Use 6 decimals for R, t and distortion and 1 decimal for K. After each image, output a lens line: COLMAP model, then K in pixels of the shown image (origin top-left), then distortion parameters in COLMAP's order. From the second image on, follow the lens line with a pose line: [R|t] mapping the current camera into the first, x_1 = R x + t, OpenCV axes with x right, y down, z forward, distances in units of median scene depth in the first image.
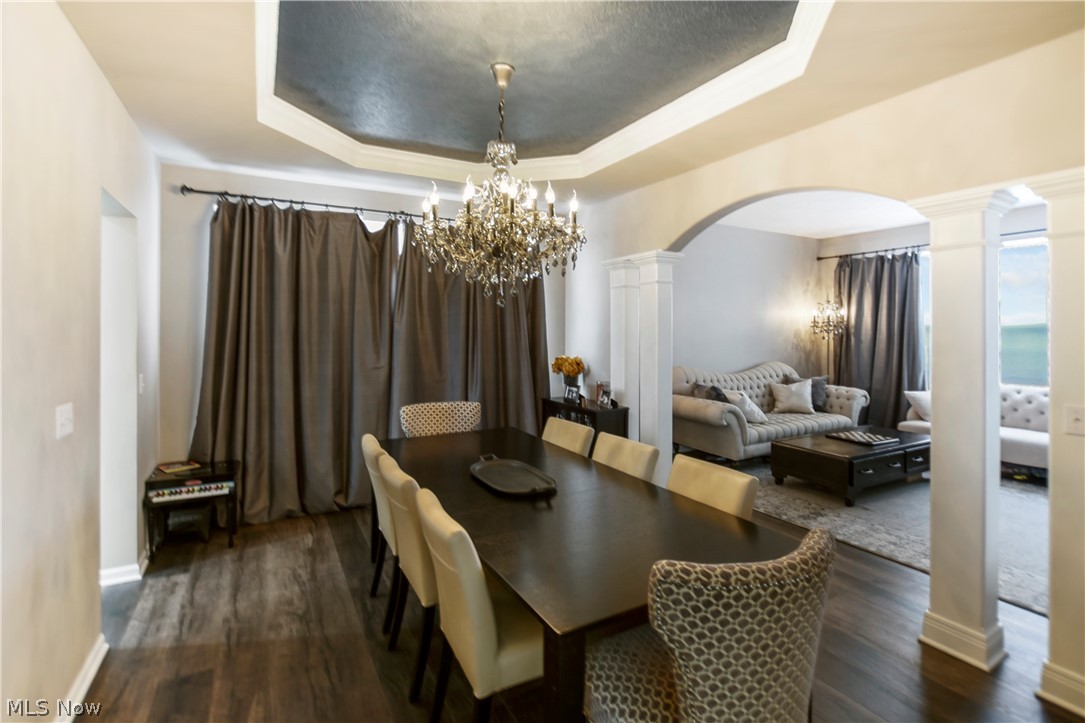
lens RADIAL K [[499.7, 0, 541.2], [0, 499.7, 322.9], [0, 0, 1]] dist [-0.000106, 0.000047]
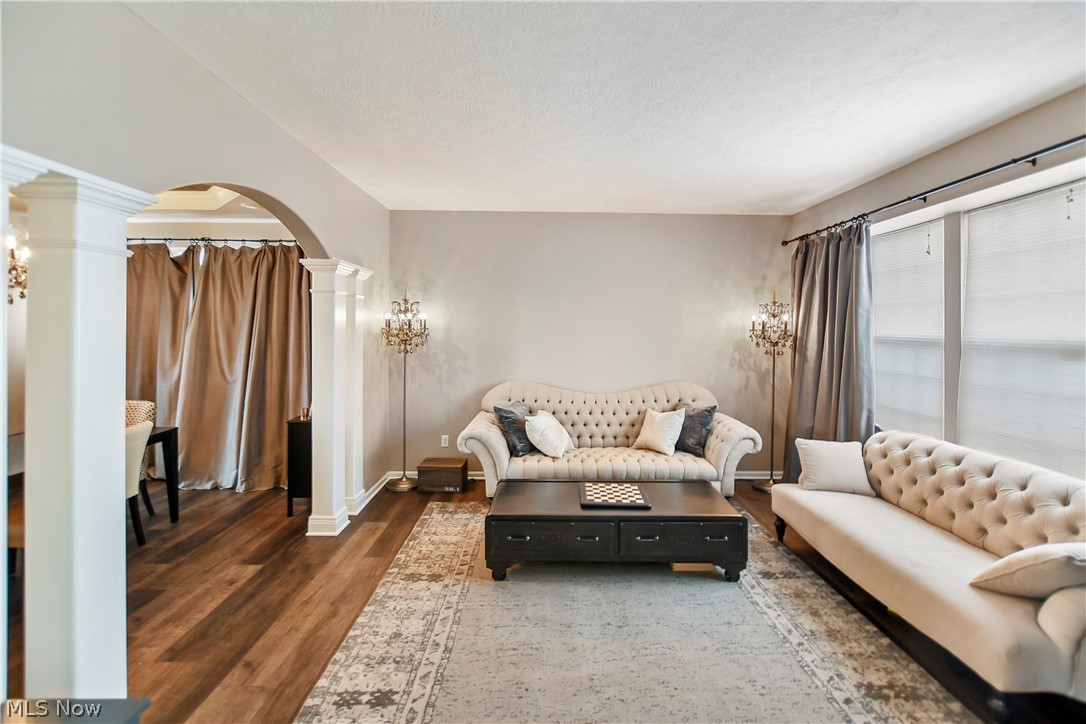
lens RADIAL K [[476.9, 0, 546.2], [0, 476.9, 331.0], [0, 0, 1]] dist [-0.001987, -0.000204]
pose [[0.877678, 0.000362, -0.479251, 0.994782], [-0.001778, 0.999995, -0.002501, 0.000206], [0.479248, 0.003048, 0.877674, 0.402667]]
